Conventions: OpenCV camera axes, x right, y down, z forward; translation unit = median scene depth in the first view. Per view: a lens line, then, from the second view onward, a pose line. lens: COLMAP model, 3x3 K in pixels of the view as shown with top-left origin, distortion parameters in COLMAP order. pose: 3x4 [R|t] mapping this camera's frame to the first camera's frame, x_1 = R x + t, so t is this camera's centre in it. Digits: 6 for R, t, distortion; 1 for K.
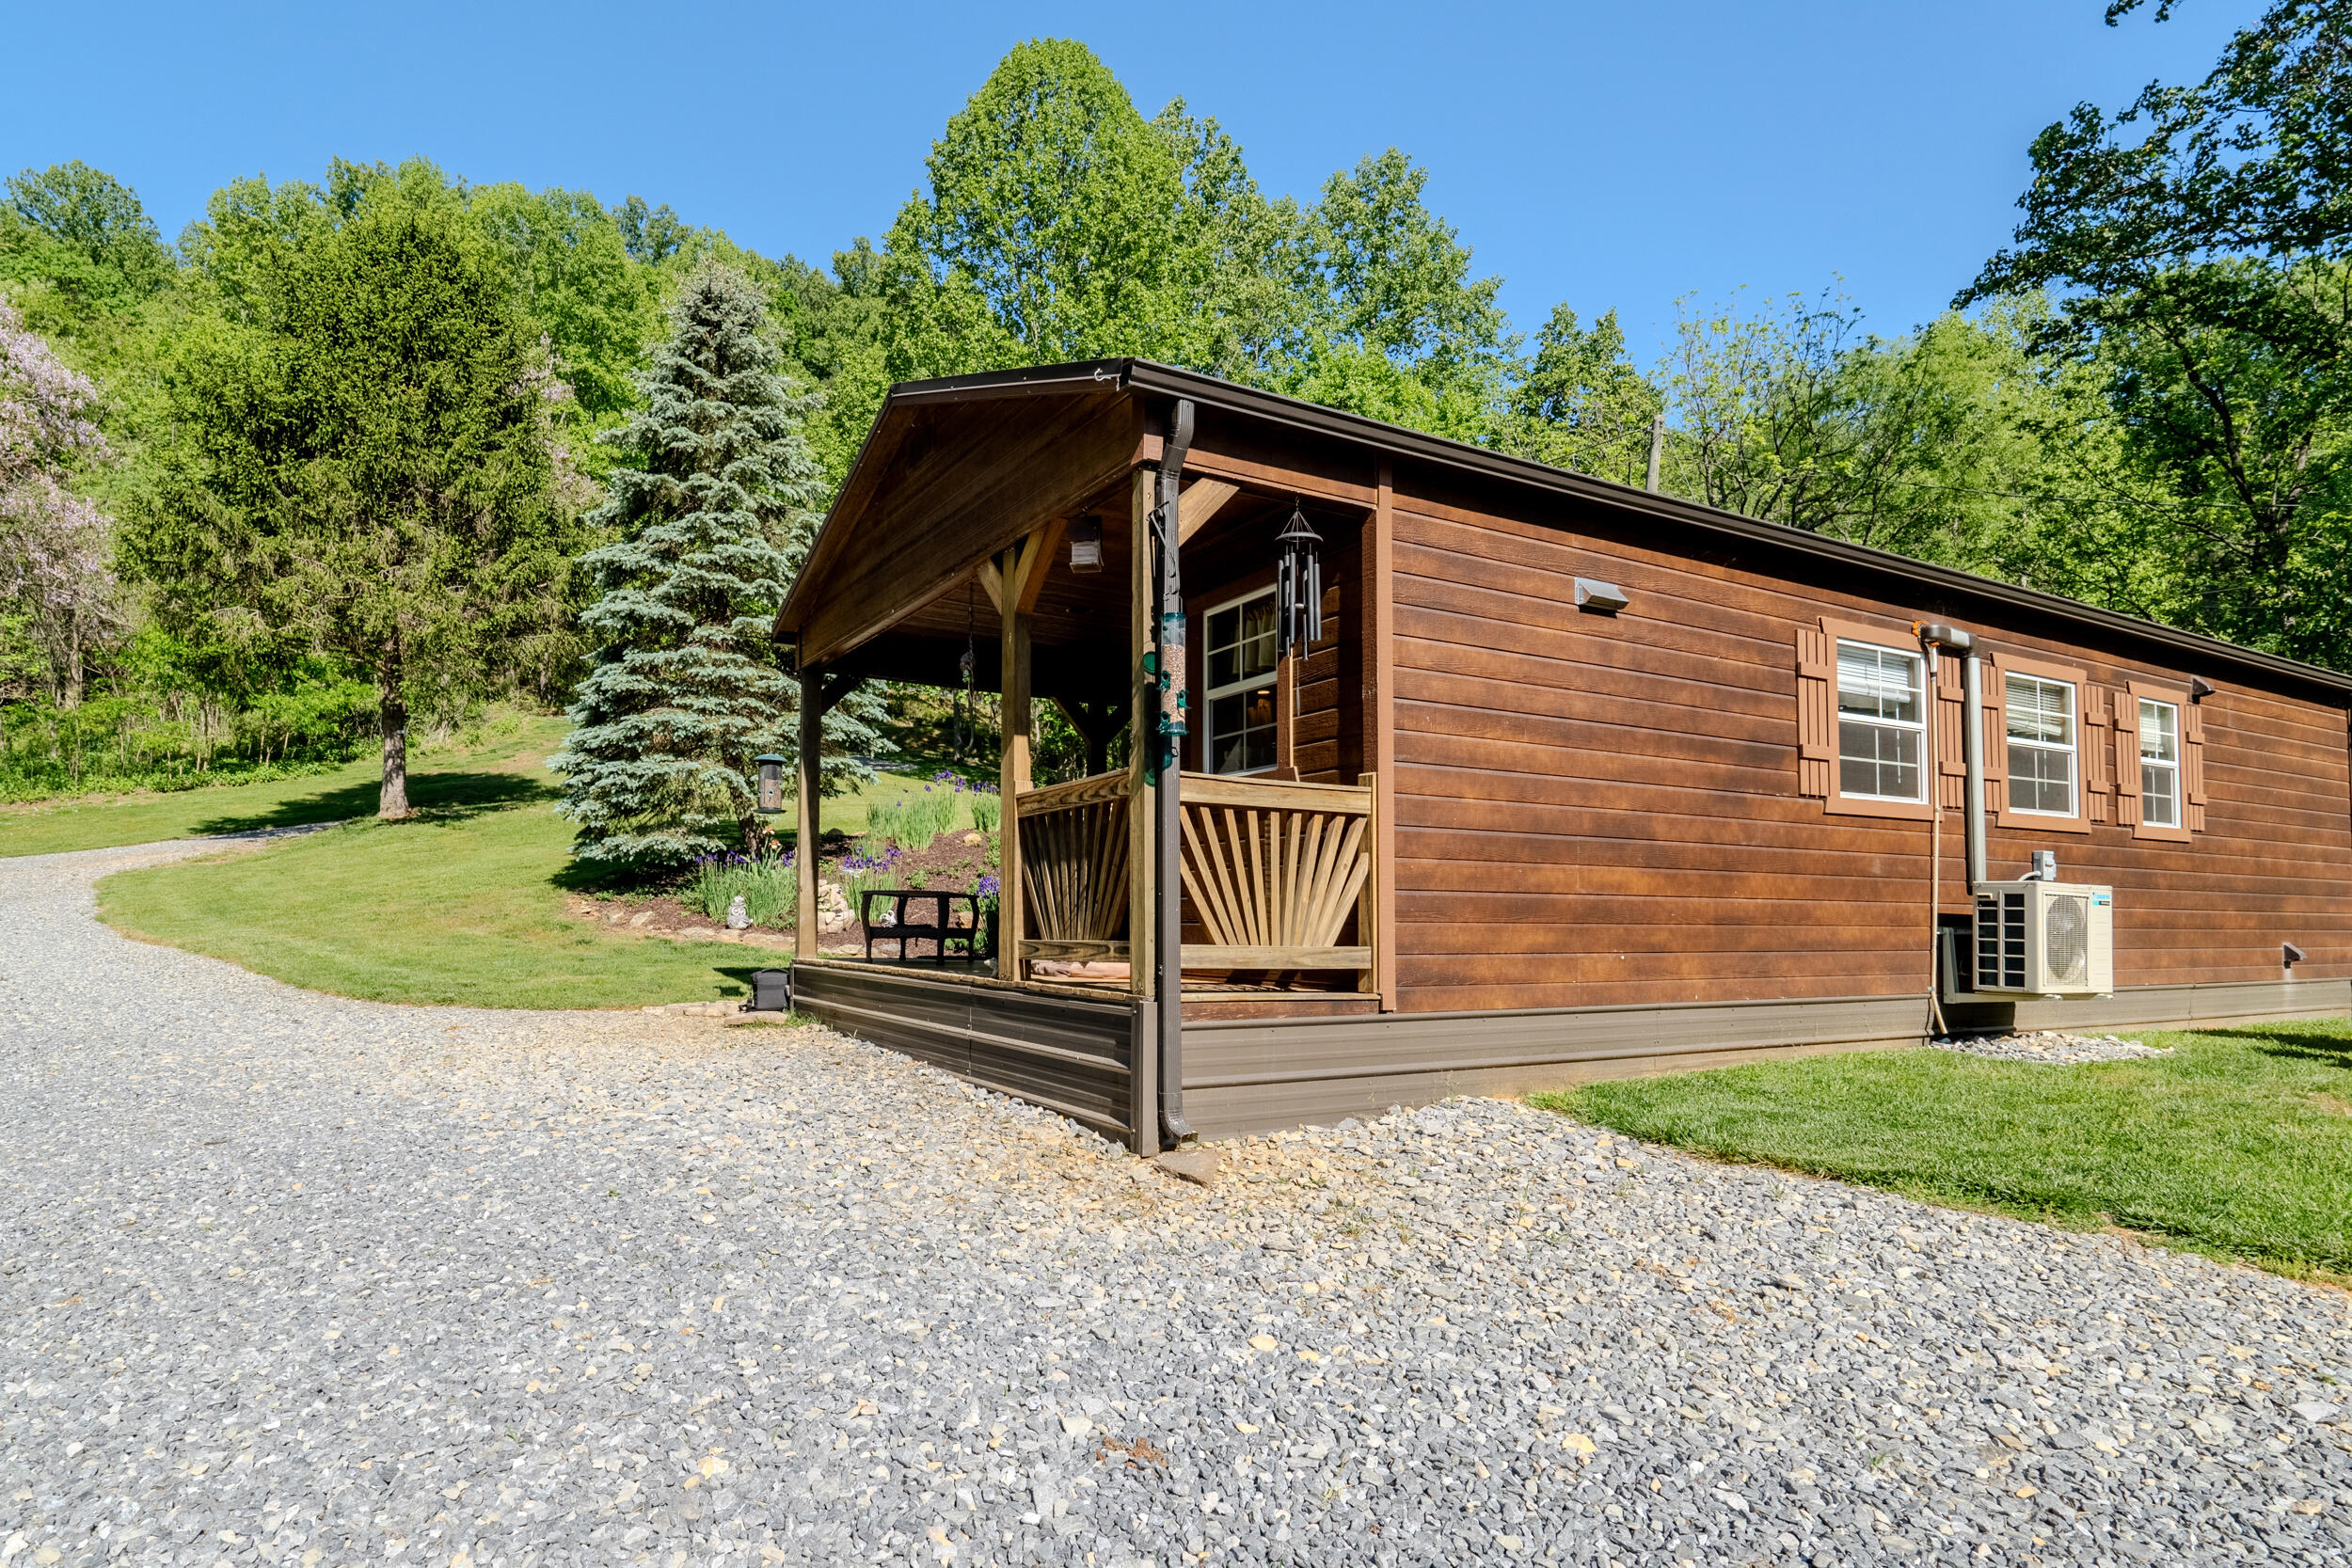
lens RADIAL K [[1059.6, 0, 1150.7], [0, 1059.6, 790.3], [0, 0, 1]] dist [-0.001039, 0.000048]
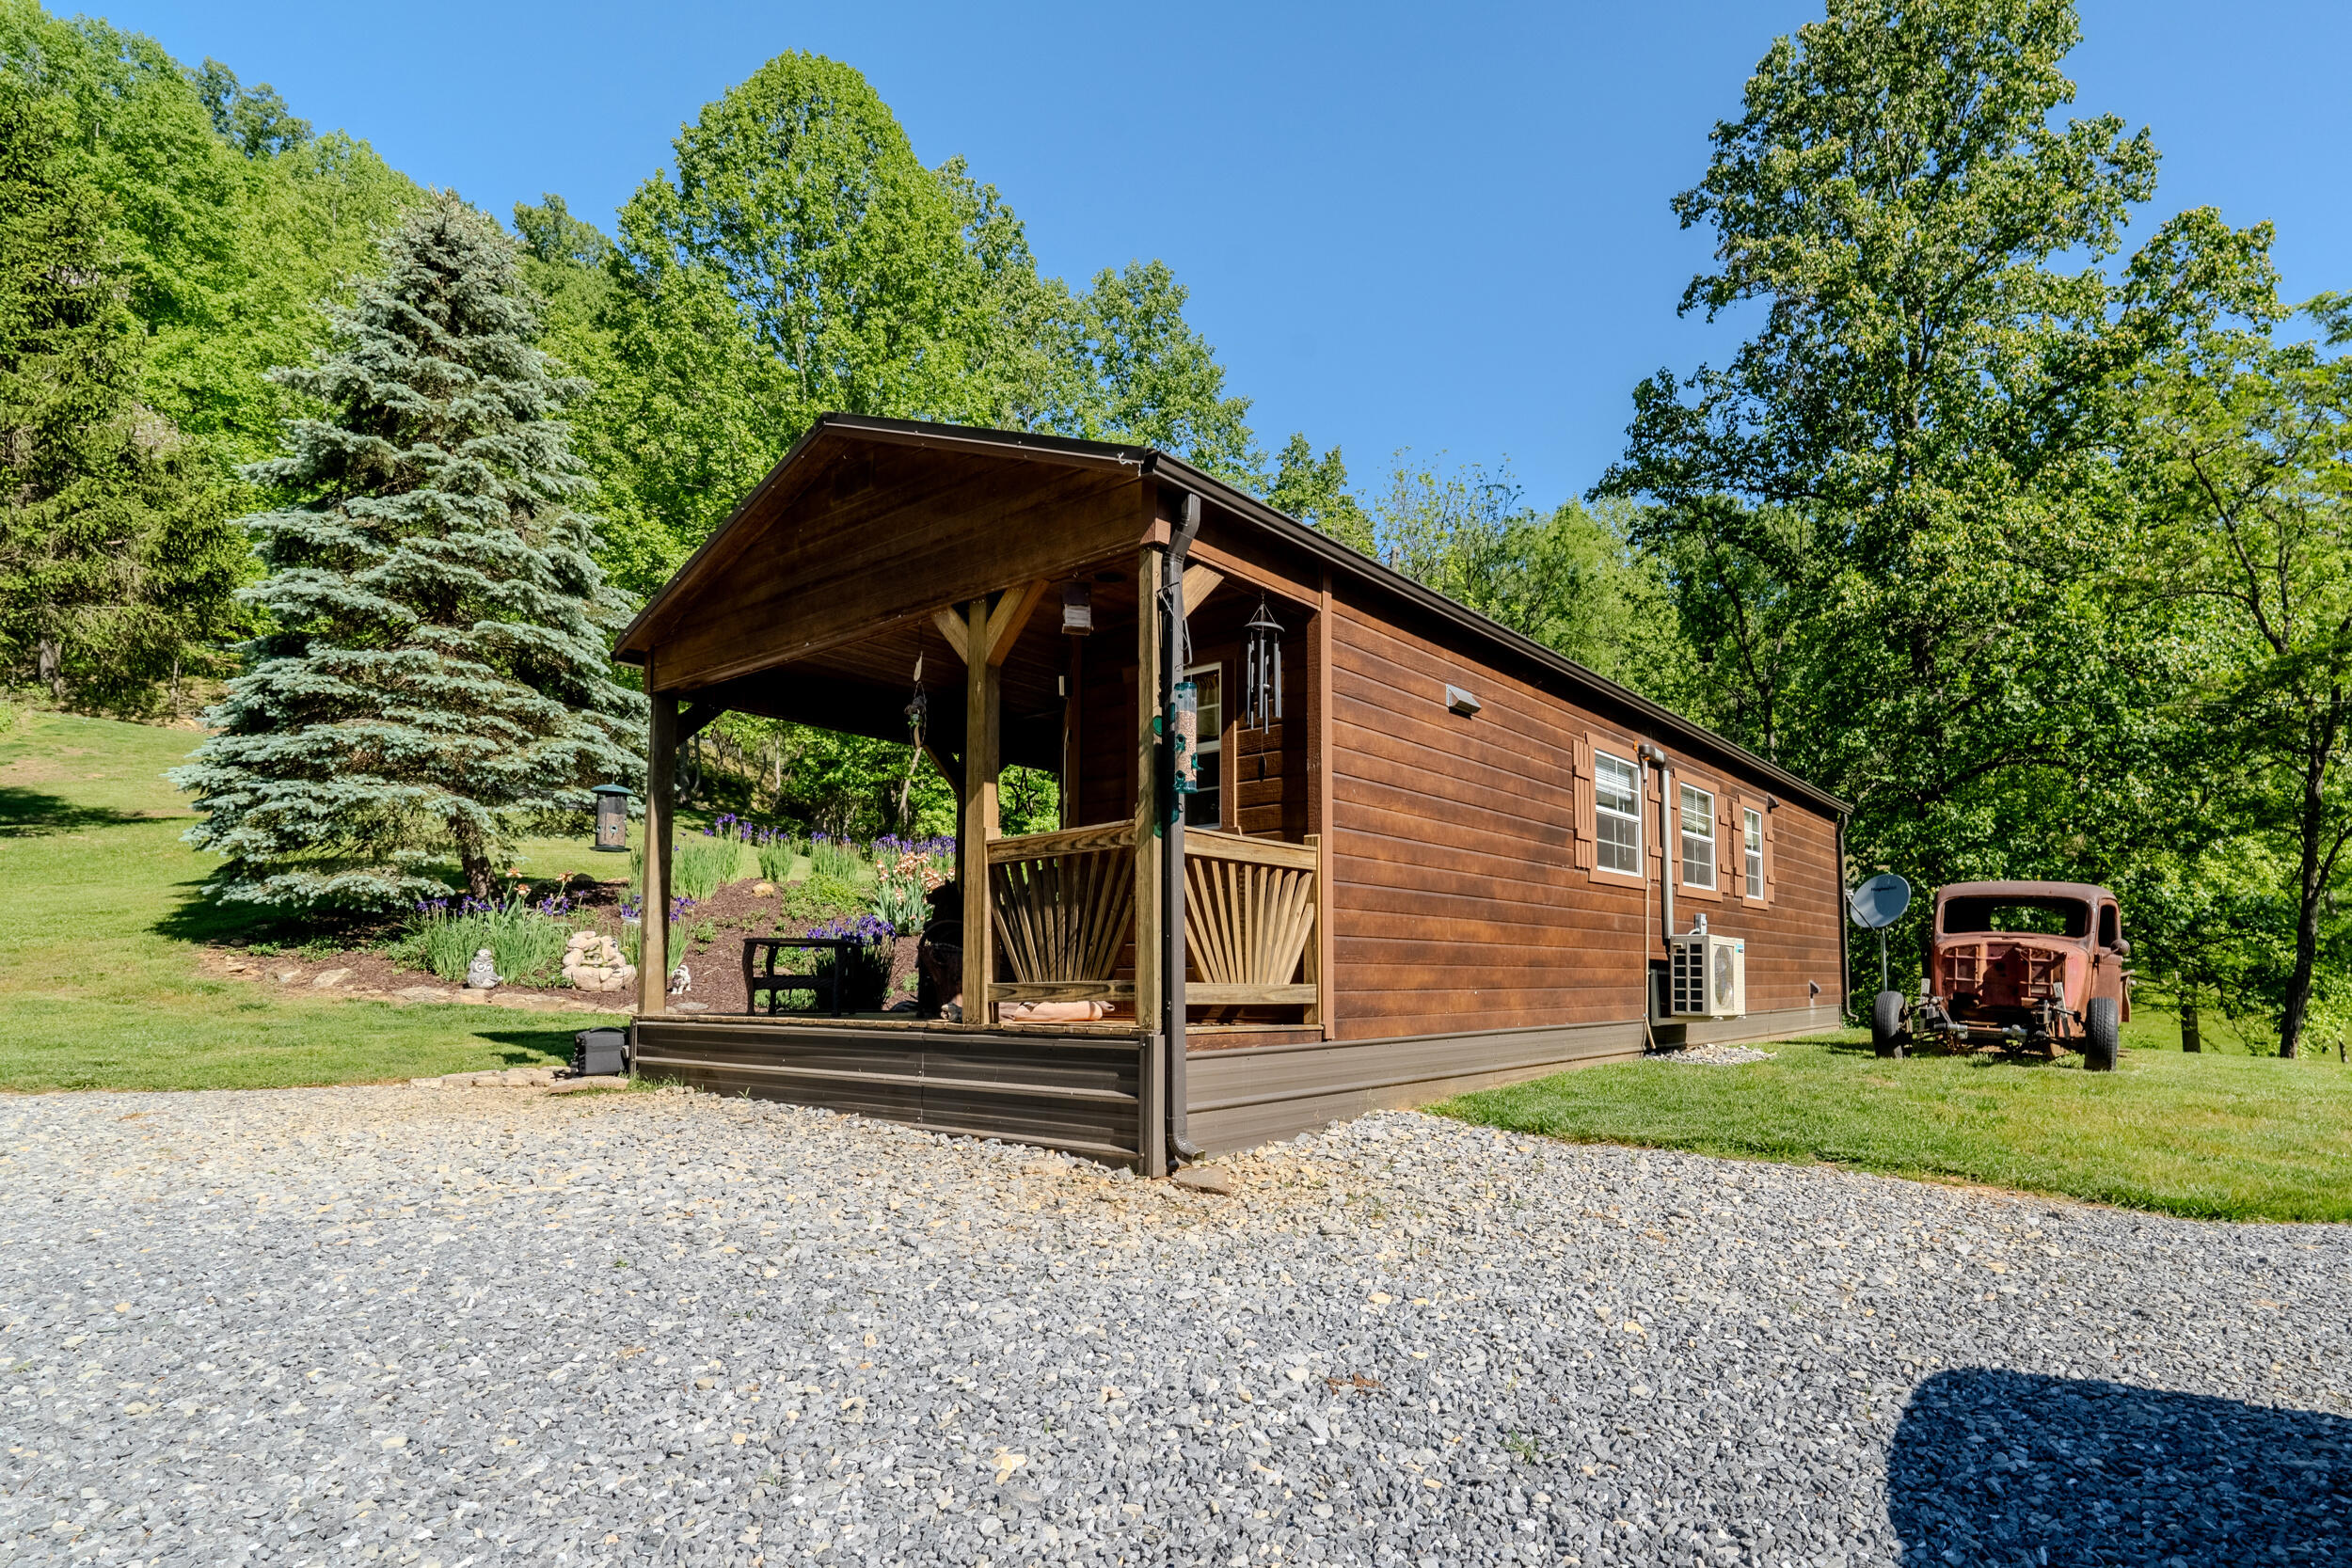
lens RADIAL K [[1053.3, 0, 1261.5], [0, 1053.3, 815.1], [0, 0, 1]] dist [-0.002817, 0.001237]
pose [[0.914766, 0.052210, 0.400597, -0.218307], [-0.036599, 0.998246, -0.046529, 0.012676], [-0.402323, 0.027901, 0.915072, -0.025670]]
